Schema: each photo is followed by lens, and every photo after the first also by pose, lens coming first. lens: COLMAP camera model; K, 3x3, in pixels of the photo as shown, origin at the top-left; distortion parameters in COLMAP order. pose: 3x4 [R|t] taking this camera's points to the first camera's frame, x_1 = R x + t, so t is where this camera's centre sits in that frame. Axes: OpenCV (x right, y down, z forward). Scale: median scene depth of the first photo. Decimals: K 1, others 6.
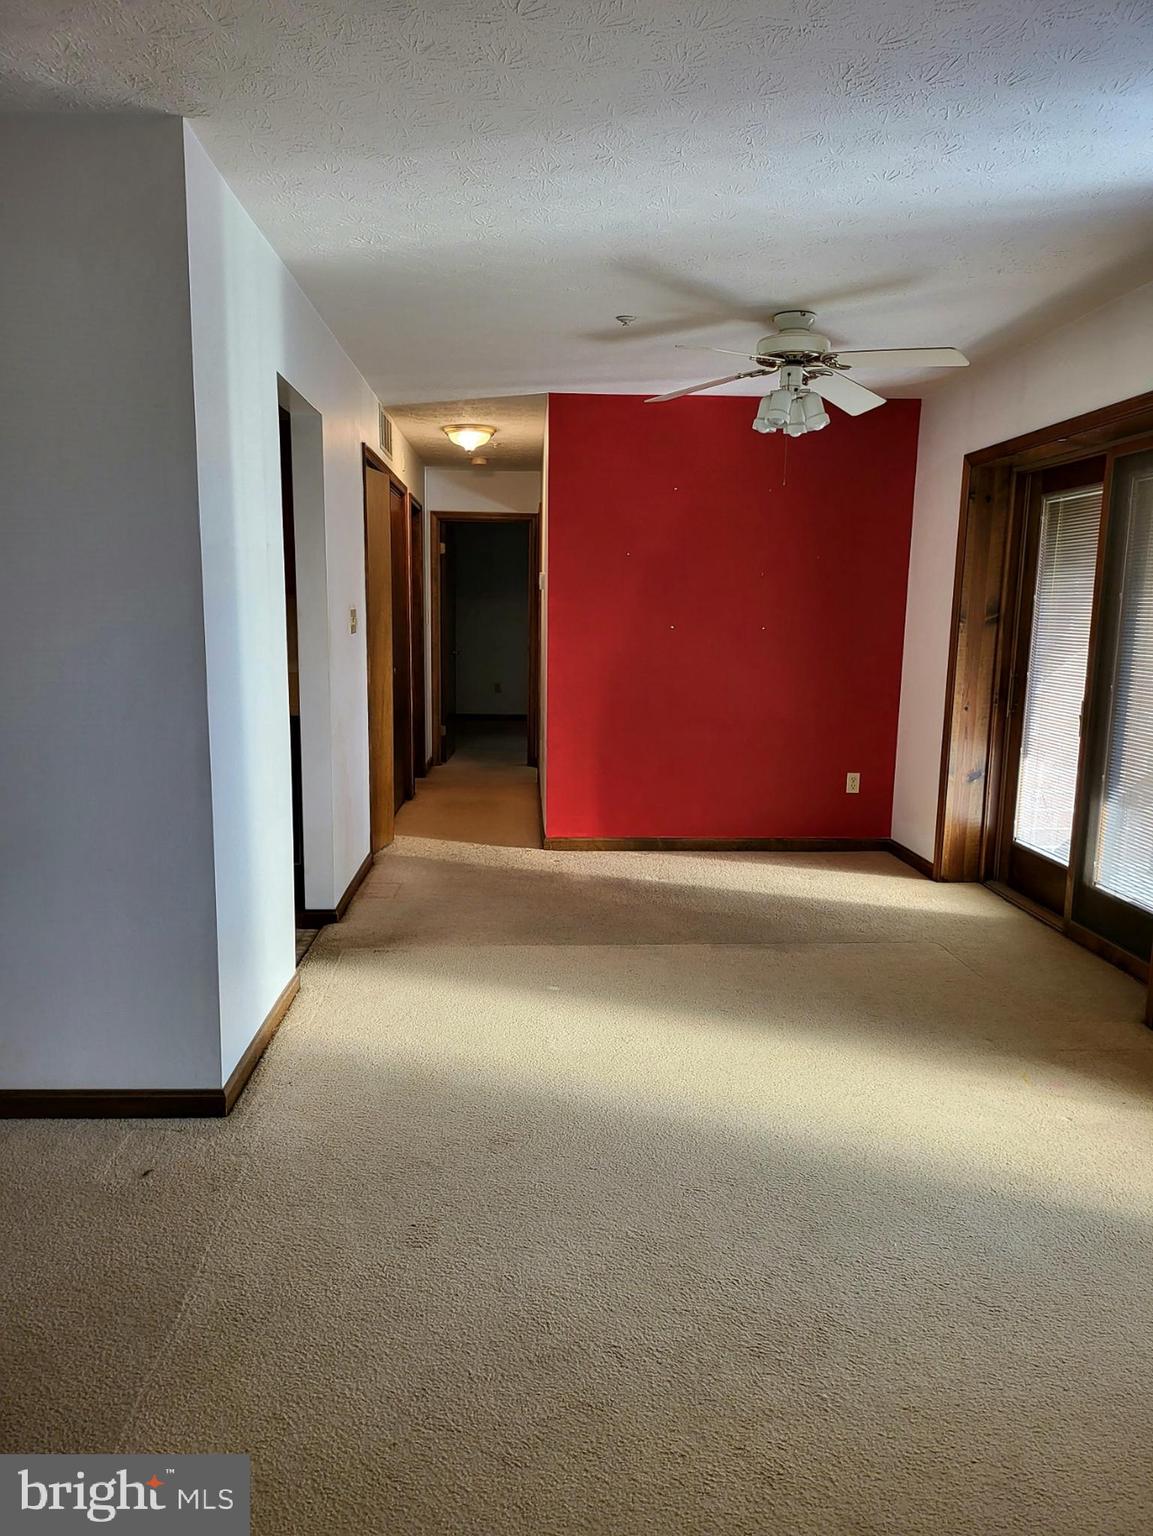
lens RADIAL K [[1096.6, 0, 576.5], [0, 1096.6, 768.0], [0, 0, 1]] dist [0.076054, -0.085218]
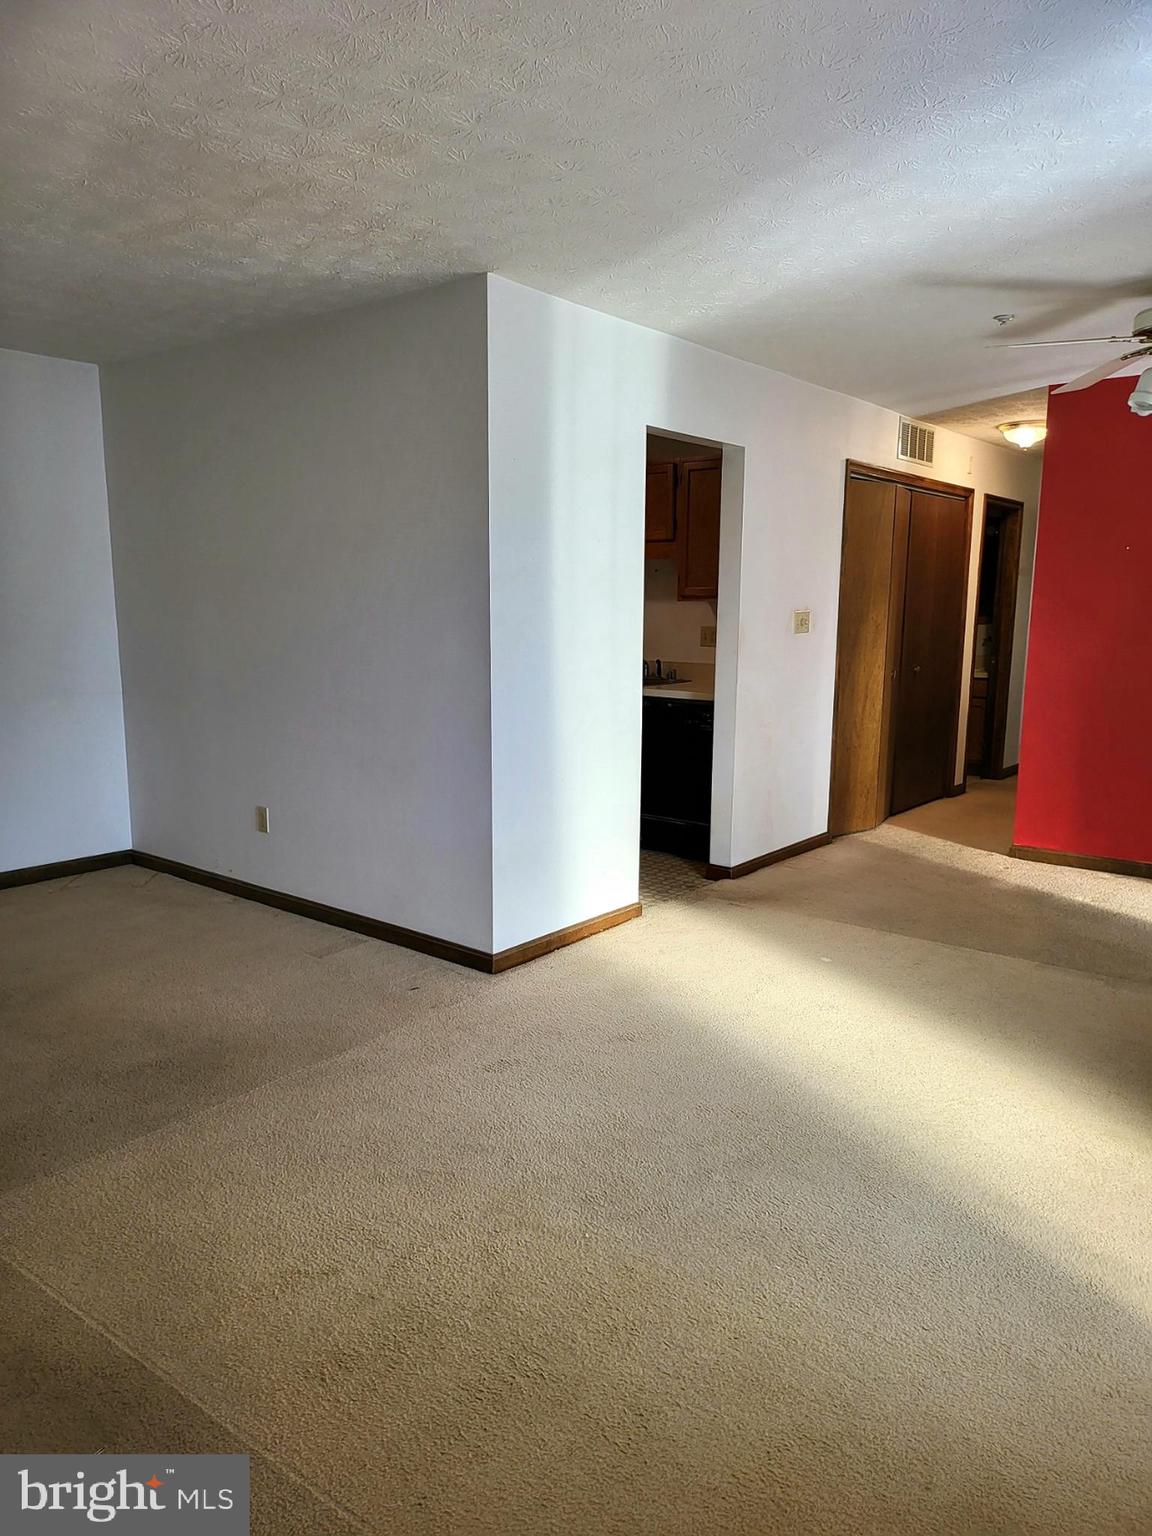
lens RADIAL K [[1096.6, 0, 576.0], [0, 1096.6, 768.0], [0, 0, 1]] dist [0.076054, -0.085218]
pose [[0.742059, 0.095001, -0.663568, 0.449708], [-0.094484, 0.994847, 0.036769, -0.004522], [0.663642, 0.035412, 0.747212, 0.013775]]
